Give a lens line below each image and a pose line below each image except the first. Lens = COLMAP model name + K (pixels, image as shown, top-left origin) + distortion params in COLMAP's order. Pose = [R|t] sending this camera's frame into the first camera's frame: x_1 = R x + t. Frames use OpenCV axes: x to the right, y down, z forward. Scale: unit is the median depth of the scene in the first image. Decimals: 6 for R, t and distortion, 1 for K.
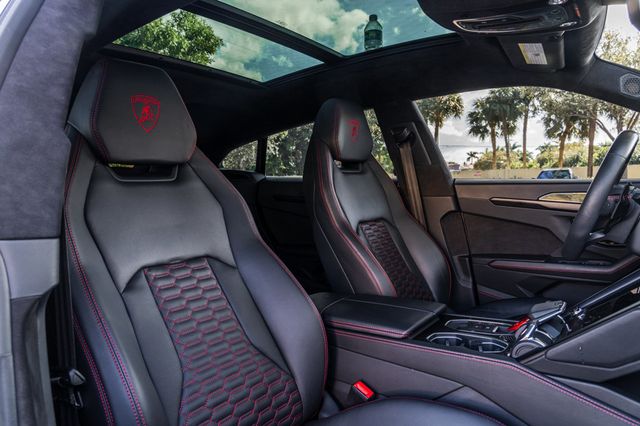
lens RADIAL K [[441.4, 0, 317.3], [0, 441.4, 214.3], [0, 0, 1]] dist [-0.004662, -0.000743]
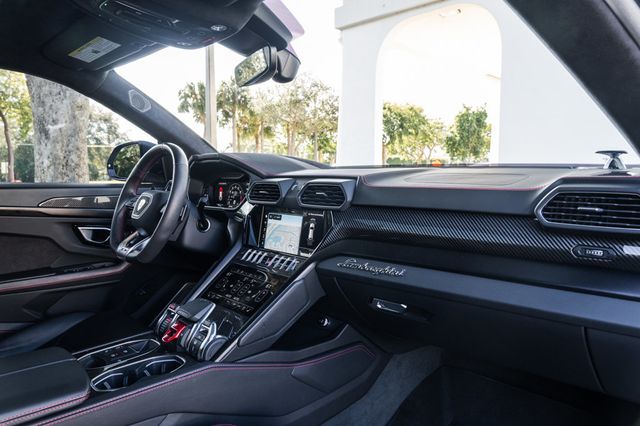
lens RADIAL K [[455.2, 0, 320.0], [0, 455.2, 213.0], [0, 0, 1]] dist [-0.004954, -0.001942]
pose [[0.202529, -0.057872, 0.977565, -0.258881], [0.061897, 0.997013, 0.046200, -0.025539], [-0.977318, 0.051152, 0.205506, 0.251741]]
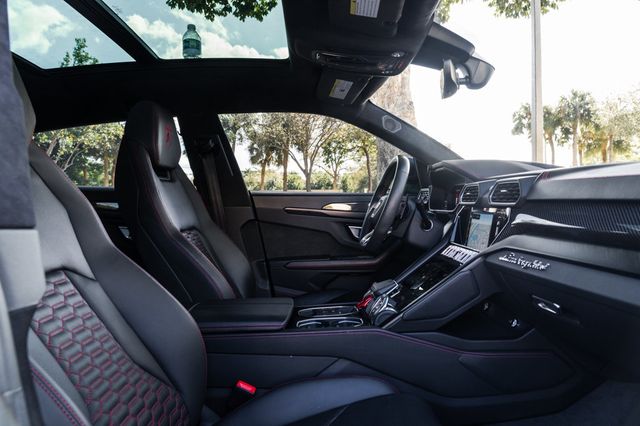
lens RADIAL K [[441.4, 0, 317.3], [0, 441.4, 214.3], [0, 0, 1]] dist [-0.004662, -0.000743]
pose [[0.802653, -0.003597, 0.596435, -0.219175], [0.031662, 0.998829, -0.036584, 0.024433], [-0.595605, 0.048249, 0.801827, 0.037108]]
